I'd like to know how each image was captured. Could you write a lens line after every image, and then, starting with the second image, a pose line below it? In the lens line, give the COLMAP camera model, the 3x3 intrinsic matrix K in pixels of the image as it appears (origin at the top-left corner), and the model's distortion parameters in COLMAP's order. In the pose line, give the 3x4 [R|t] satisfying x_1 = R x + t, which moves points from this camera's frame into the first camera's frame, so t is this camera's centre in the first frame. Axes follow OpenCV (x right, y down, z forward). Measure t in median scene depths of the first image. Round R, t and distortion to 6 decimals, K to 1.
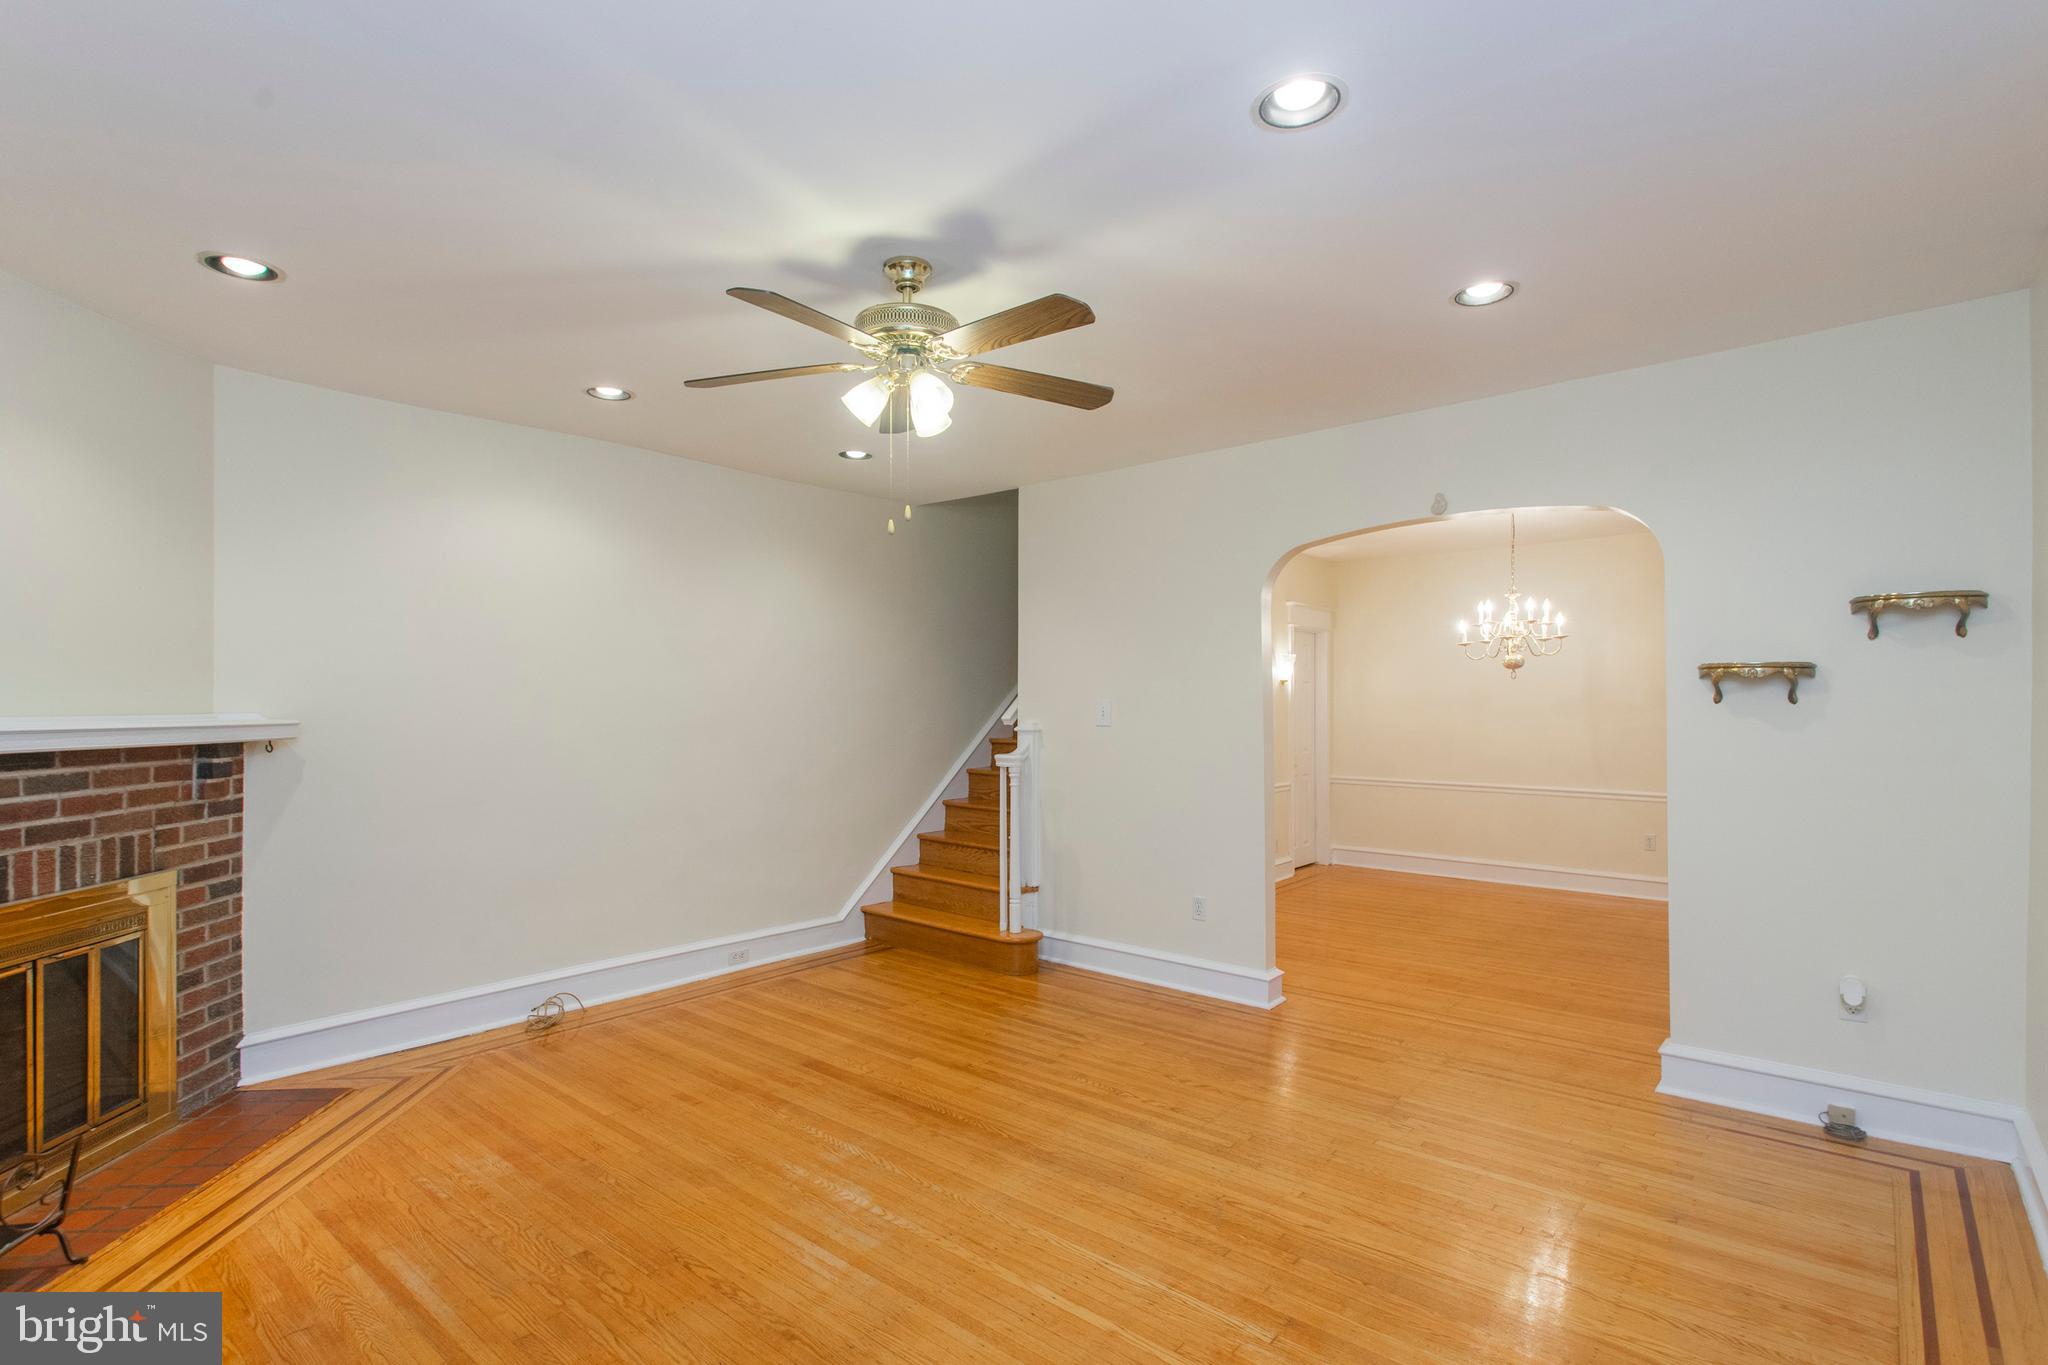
lens RADIAL K [[968.7, 0, 983.5], [0, 968.7, 710.9], [0, 0, 1]] dist [-0.000780, 0.000378]
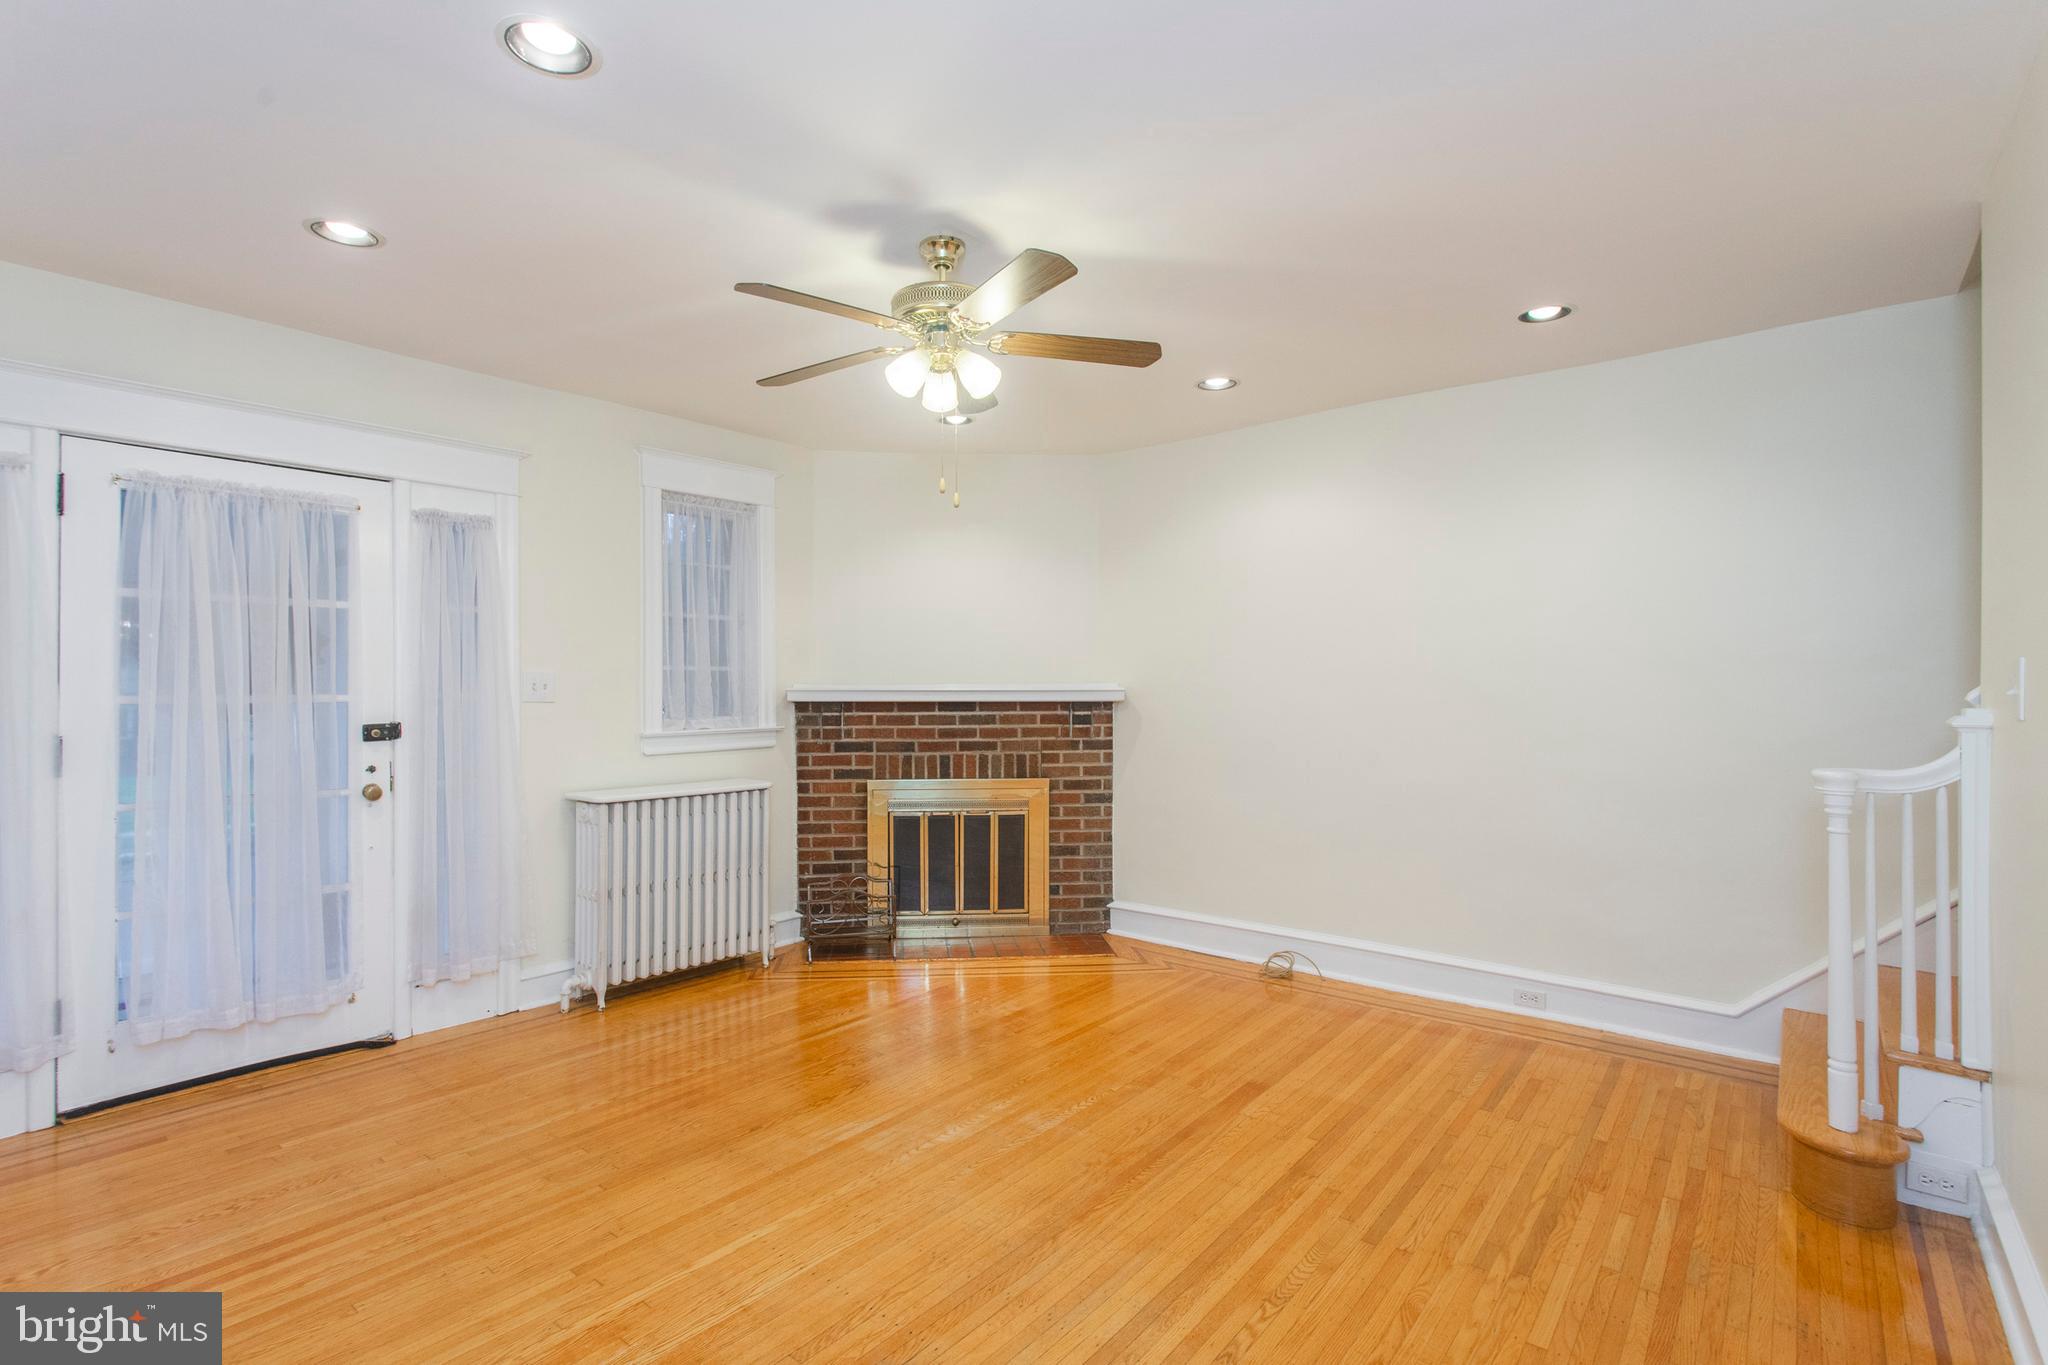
lens RADIAL K [[971.3, 0, 1011.2], [0, 971.3, 679.6], [0, 0, 1]] dist [-0.005348, 0.000516]
pose [[0.045692, -0.004078, -0.998947, 0.803097], [-0.004800, 0.999979, -0.004302, 0.004962], [0.998944, 0.004992, 0.045671, 0.868293]]
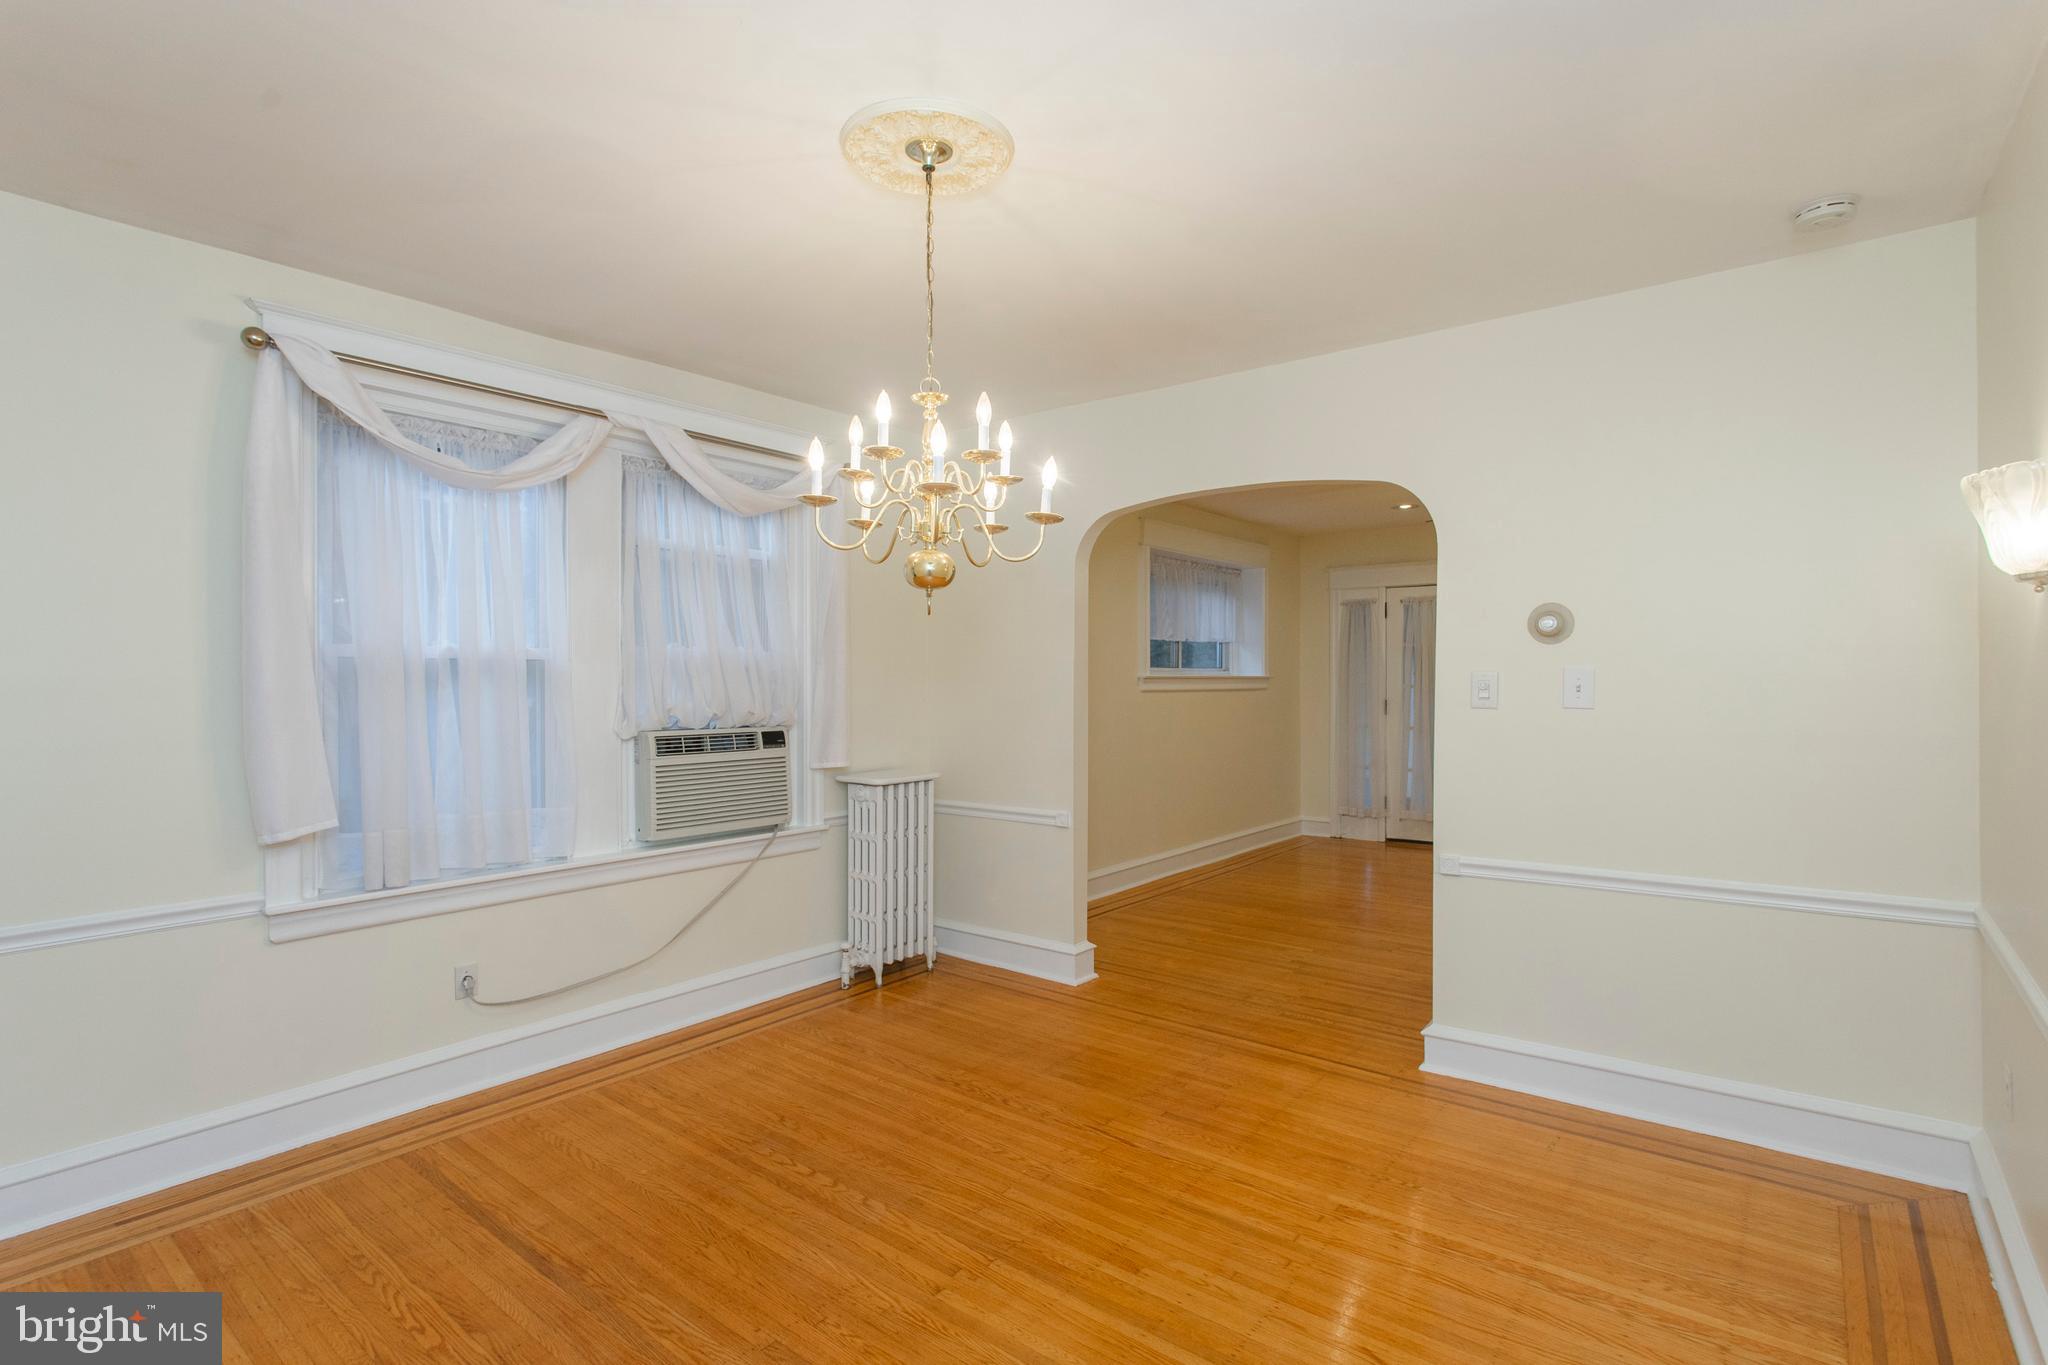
lens RADIAL K [[971.3, 0, 1011.2], [0, 971.3, 679.6], [0, 0, 1]] dist [-0.005348, 0.000516]
pose [[-0.998246, 0.004614, -0.059023, 0.961292], [0.004151, 0.999960, 0.007970, -0.016932], [0.059057, 0.007711, -0.998225, 2.491000]]
